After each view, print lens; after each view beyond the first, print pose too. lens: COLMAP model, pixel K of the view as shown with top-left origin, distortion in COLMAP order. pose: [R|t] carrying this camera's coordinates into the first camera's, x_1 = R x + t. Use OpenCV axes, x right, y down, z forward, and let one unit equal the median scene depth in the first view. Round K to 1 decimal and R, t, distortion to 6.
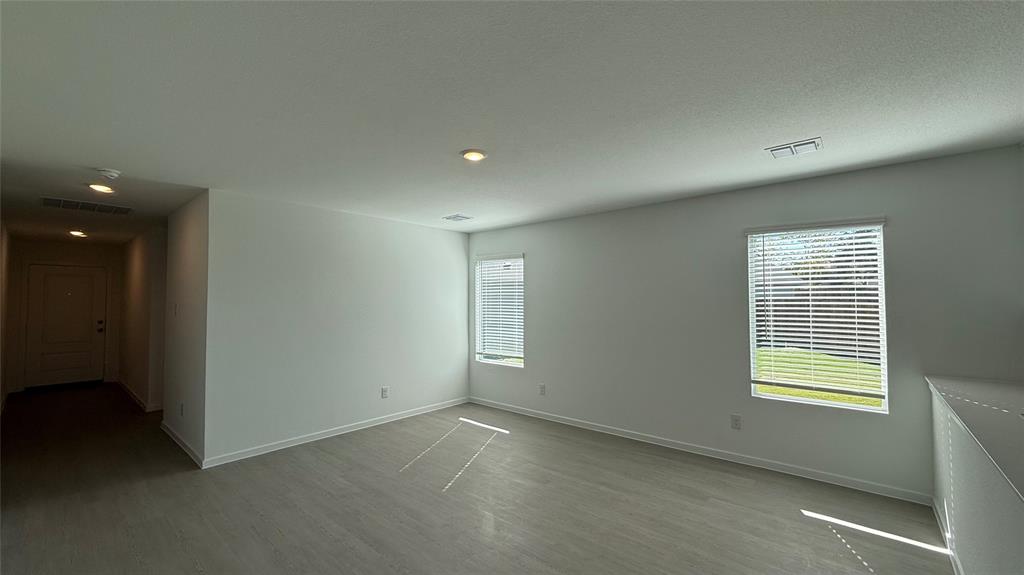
lens RADIAL K [[407.2, 0, 507.6], [0, 407.2, 289.6], [0, 0, 1]] dist [0.001258, -0.000151]
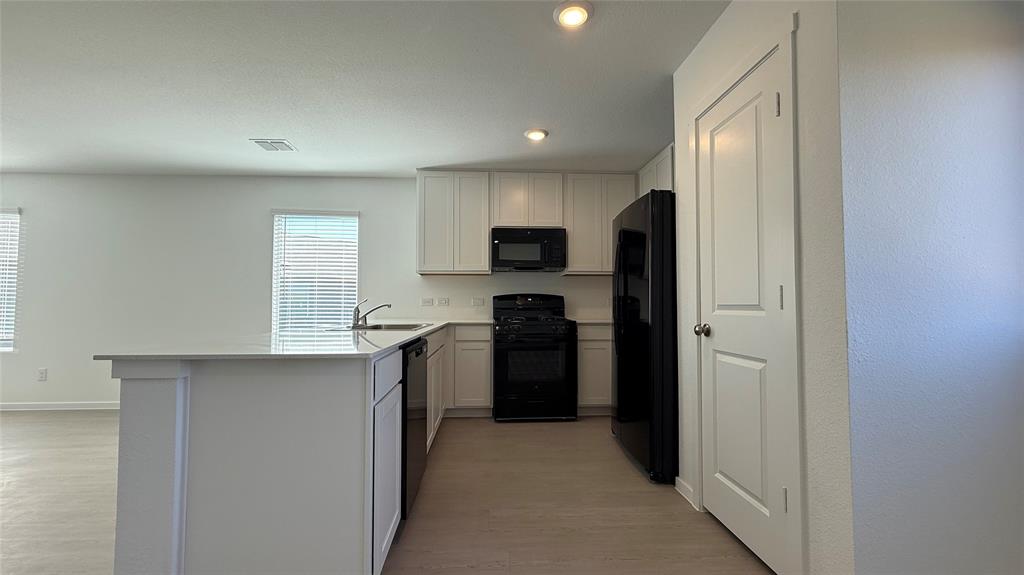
lens RADIAL K [[411.1, 0, 506.5], [0, 411.1, 287.8], [0, 0, 1]] dist [0.005757, -0.000123]
pose [[0.727011, 0.032443, 0.685859, 0.265925], [-0.021972, 0.999471, -0.023988, 0.096944], [-0.686274, 0.002370, 0.727339, -0.360268]]
